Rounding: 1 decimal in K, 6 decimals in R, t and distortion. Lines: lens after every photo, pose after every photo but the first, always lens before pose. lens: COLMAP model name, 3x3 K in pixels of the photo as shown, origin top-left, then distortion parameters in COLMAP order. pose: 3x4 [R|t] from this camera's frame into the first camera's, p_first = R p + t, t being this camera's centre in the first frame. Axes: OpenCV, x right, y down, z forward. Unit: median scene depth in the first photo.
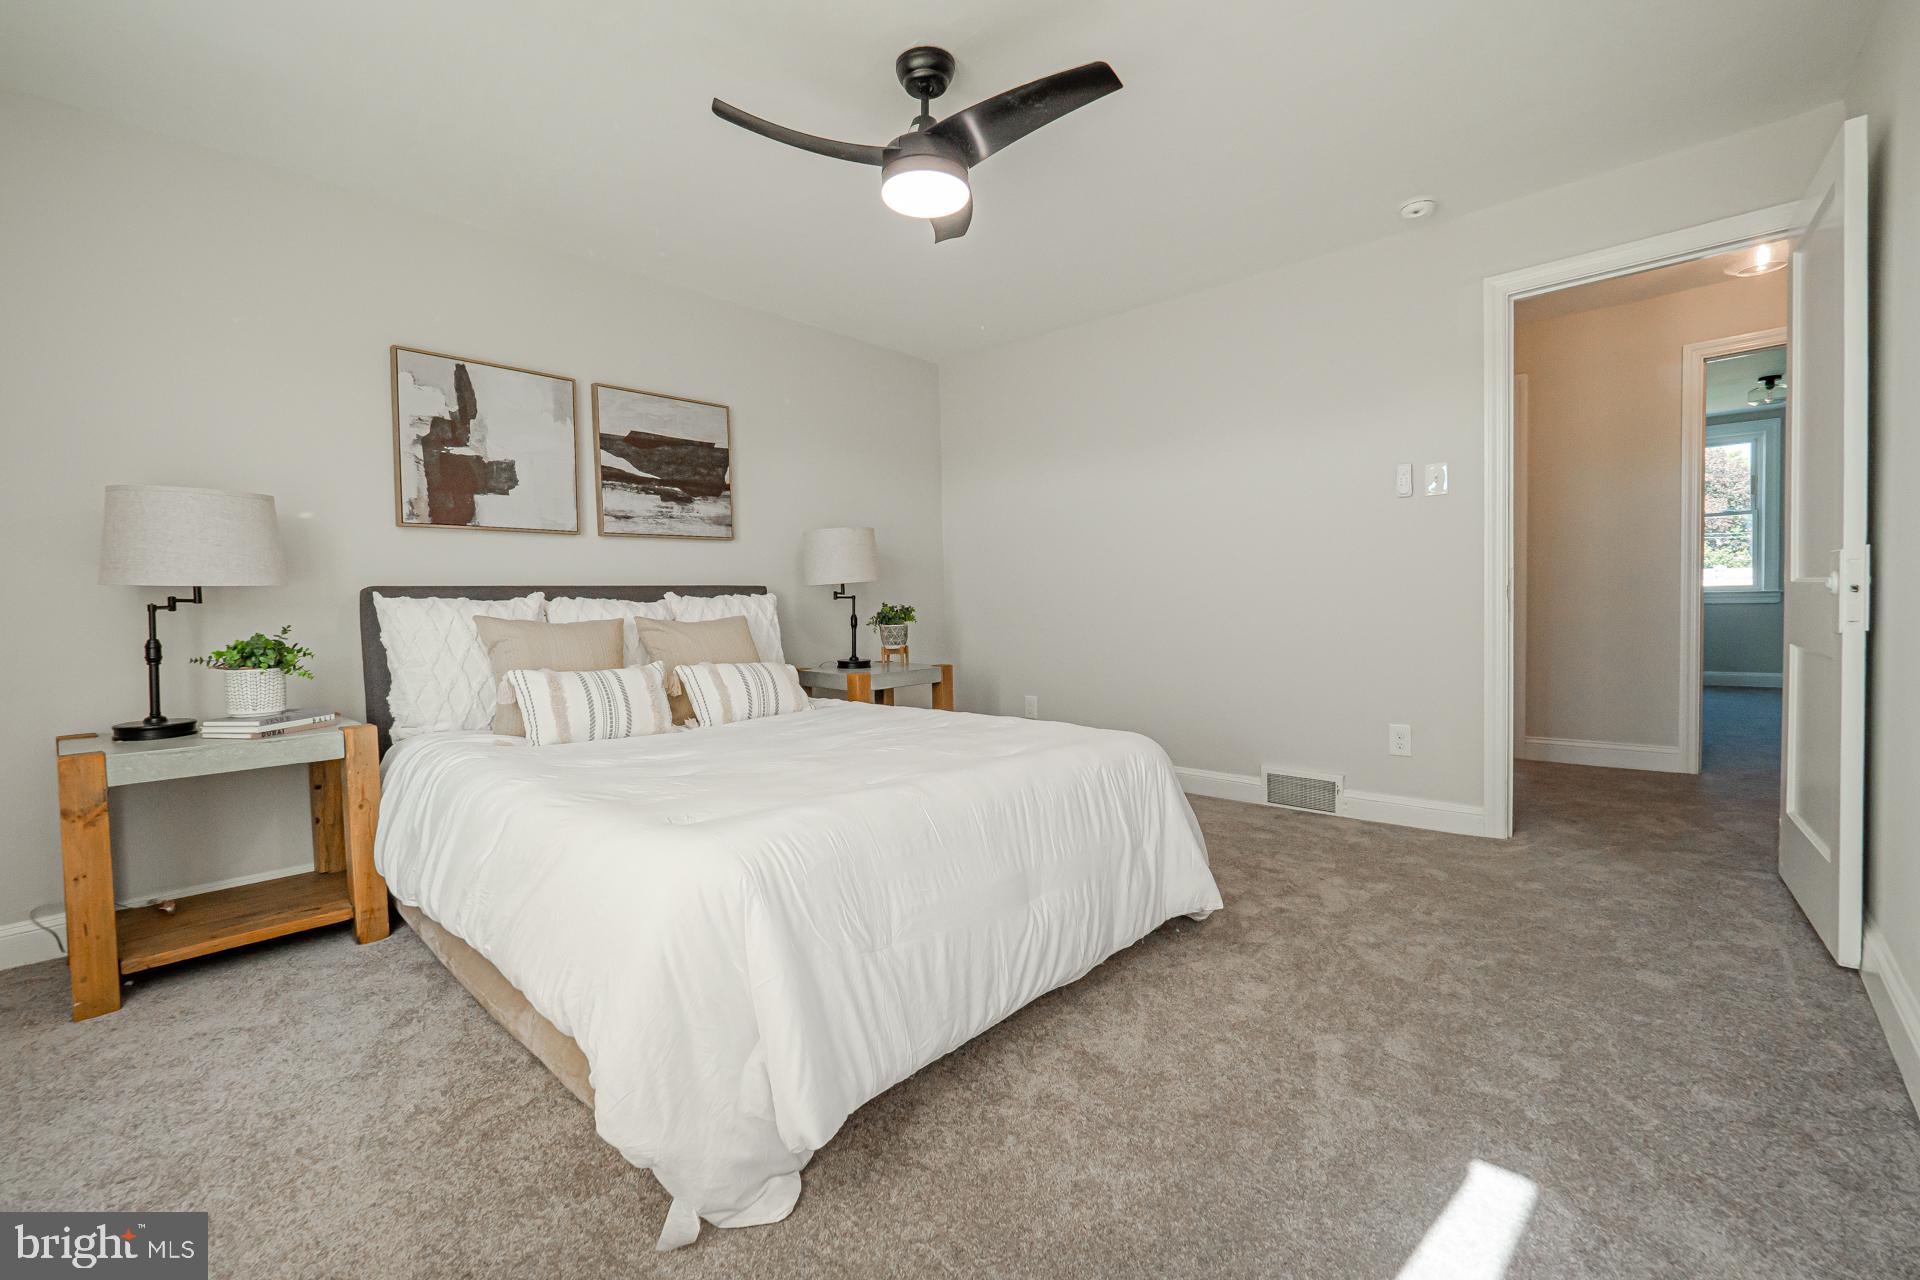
lens RADIAL K [[796.7, 0, 937.5], [0, 796.7, 628.1], [0, 0, 1]] dist [0.005815, -0.011116]
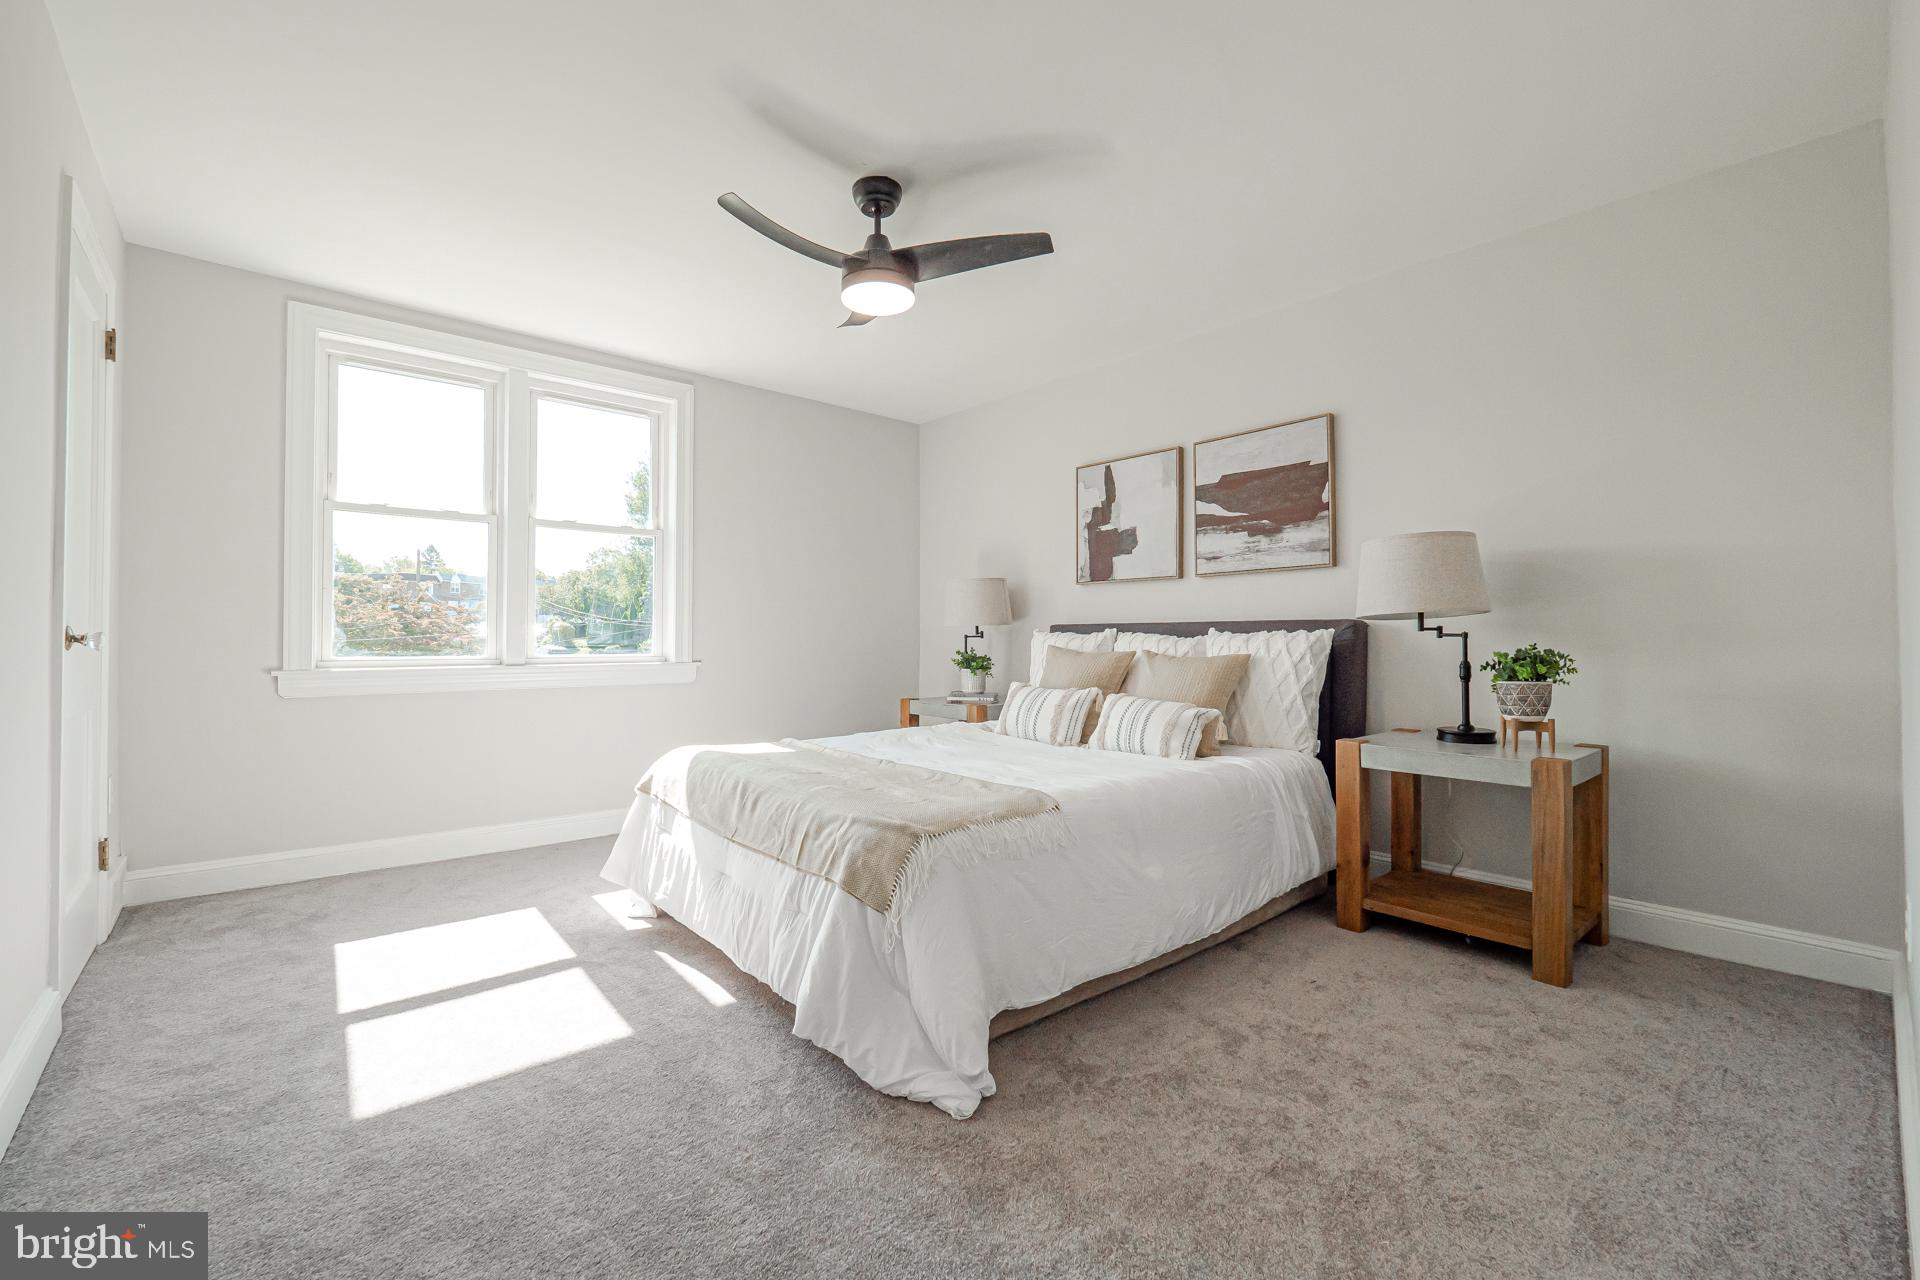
lens RADIAL K [[796.7, 0, 937.5], [0, 796.7, 628.1], [0, 0, 1]] dist [0.005815, -0.011116]
pose [[-0.118423, 0.004506, -0.992953, 0.716910], [-0.035991, 0.999313, 0.008828, -0.040736], [0.992311, 0.036783, -0.118179, 0.759072]]
